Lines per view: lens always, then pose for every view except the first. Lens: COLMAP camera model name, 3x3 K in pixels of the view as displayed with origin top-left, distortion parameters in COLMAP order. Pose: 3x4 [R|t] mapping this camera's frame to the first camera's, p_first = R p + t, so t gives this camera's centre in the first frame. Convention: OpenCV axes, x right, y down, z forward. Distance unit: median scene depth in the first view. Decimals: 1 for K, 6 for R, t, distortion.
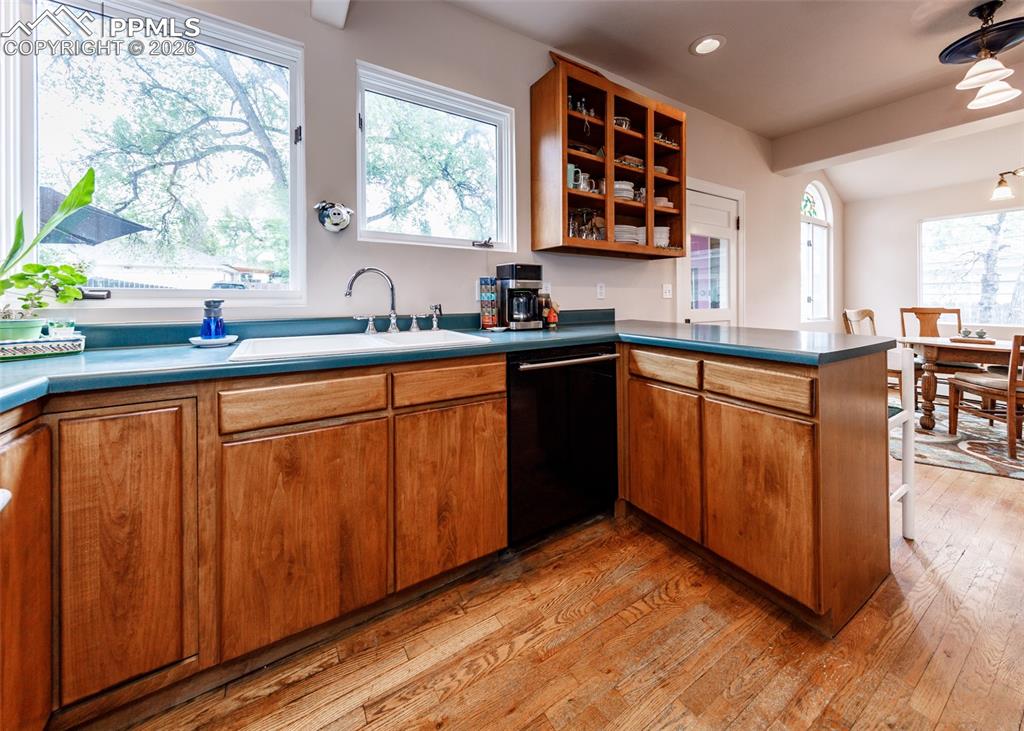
lens RADIAL K [[375.2, 0, 525.1], [0, 375.2, 292.6], [0, 0, 1]] dist [0.008528, -0.001197]
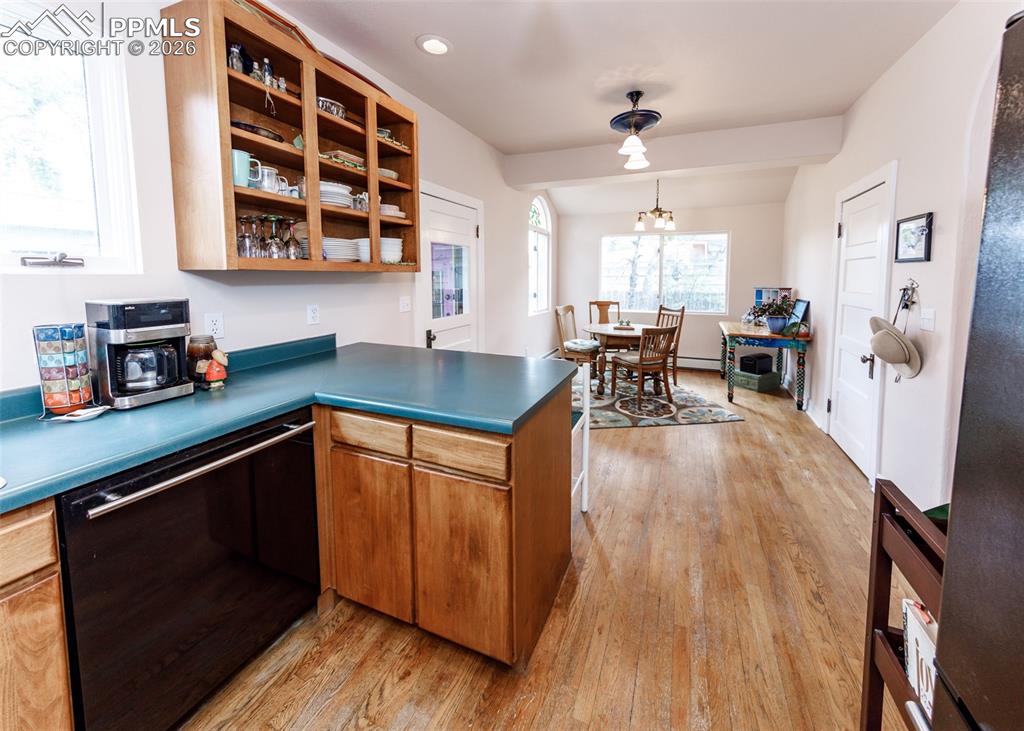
lens RADIAL K [[375.2, 0, 533.6], [0, 375.2, 293.3], [0, 0, 1]] dist [0.008528, -0.001197]
pose [[0.811047, -0.022619, 0.584543, 0.148085], [-0.010702, 0.998511, 0.053487, -0.124878], [-0.584883, -0.049636, 0.809598, 0.112606]]
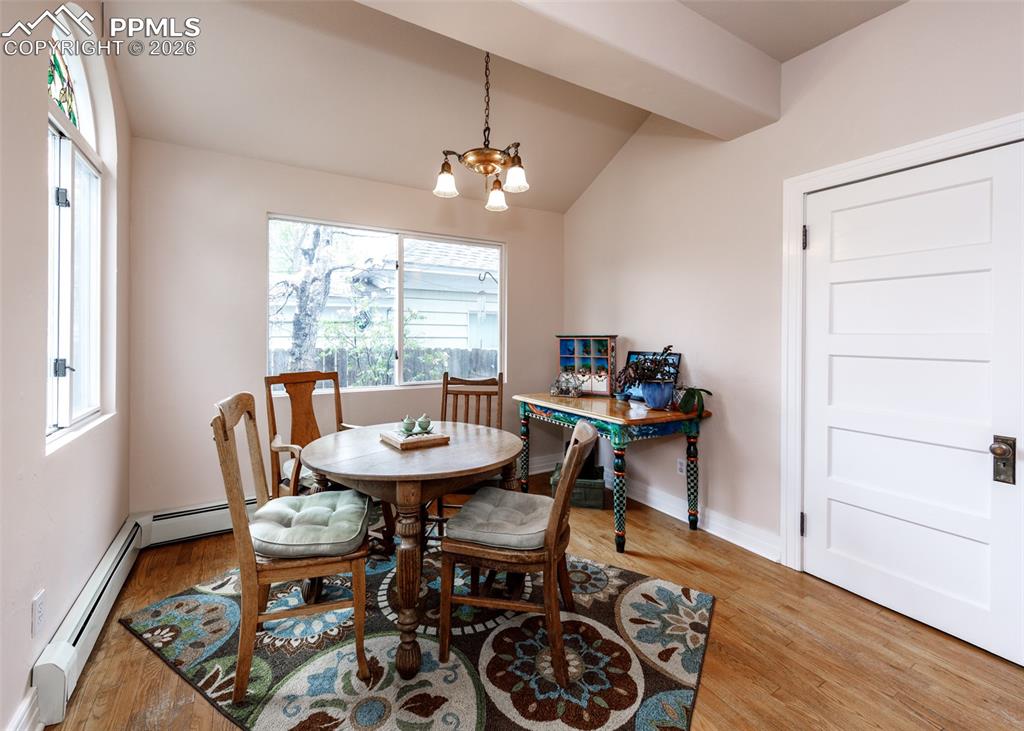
lens RADIAL K [[446.8, 0, 504.7], [0, 446.8, 333.6], [0, 0, 1]] dist [0.004368, 0.000153]
pose [[0.047344, 0.003000, 0.998874, 0.919370], [-0.024110, 0.999708, -0.001860, -0.047827], [-0.998588, -0.023995, 0.047403, 1.425710]]
